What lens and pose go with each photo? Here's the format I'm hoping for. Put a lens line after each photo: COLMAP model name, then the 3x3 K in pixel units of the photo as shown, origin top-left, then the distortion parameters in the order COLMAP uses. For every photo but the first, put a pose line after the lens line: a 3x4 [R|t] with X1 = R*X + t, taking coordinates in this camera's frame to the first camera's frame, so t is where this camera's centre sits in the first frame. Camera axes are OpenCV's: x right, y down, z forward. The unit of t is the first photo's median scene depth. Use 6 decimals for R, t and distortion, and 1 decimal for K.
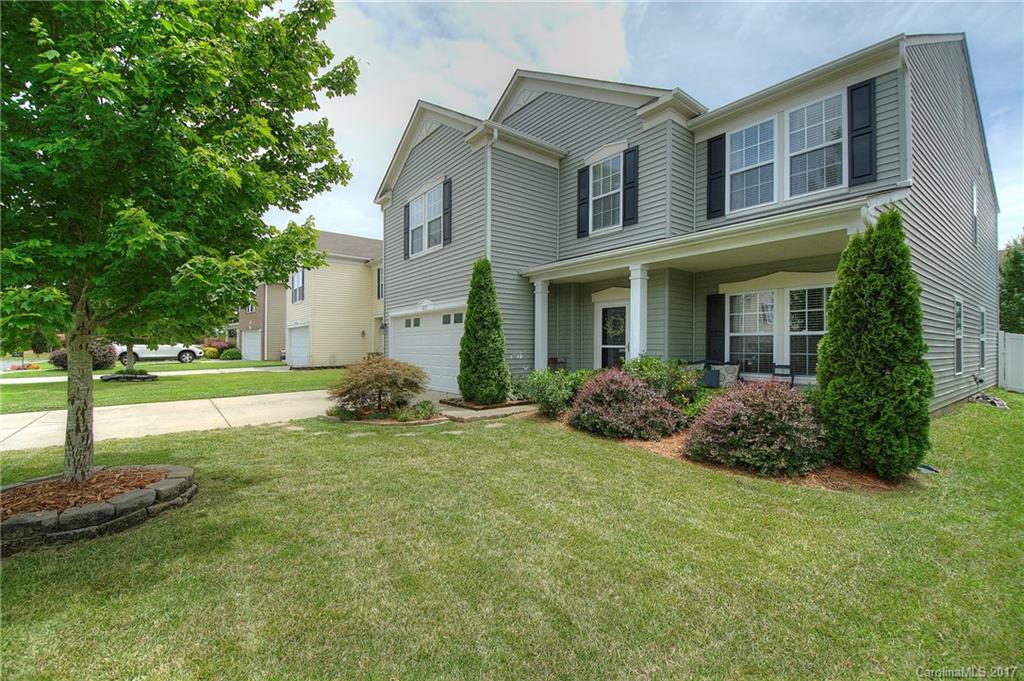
lens RADIAL K [[455.5, 0, 511.4], [0, 455.5, 341.3], [0, 0, 1]] dist [-0.009659, -0.001368]
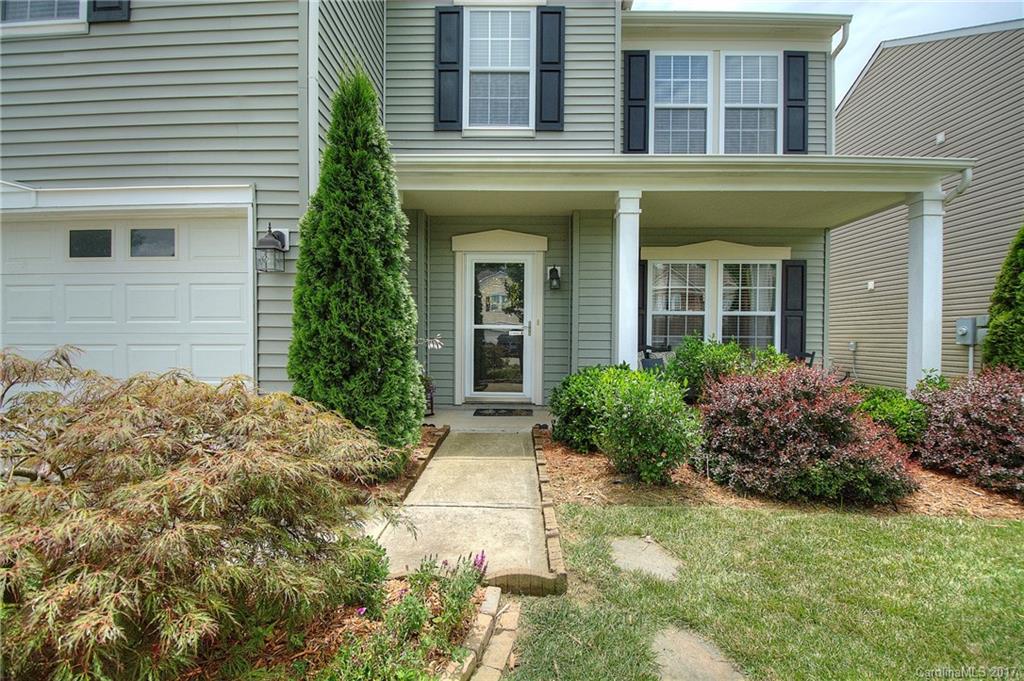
lens RADIAL K [[455.5, 0, 514.1], [0, 455.5, 345.8], [0, 0, 1]] dist [-0.009659, -0.001368]
pose [[0.615781, -0.015031, 0.787774, -0.285079], [-0.011650, 0.999535, 0.028177, 0.022510], [-0.787831, -0.026529, 0.615320, 0.701099]]
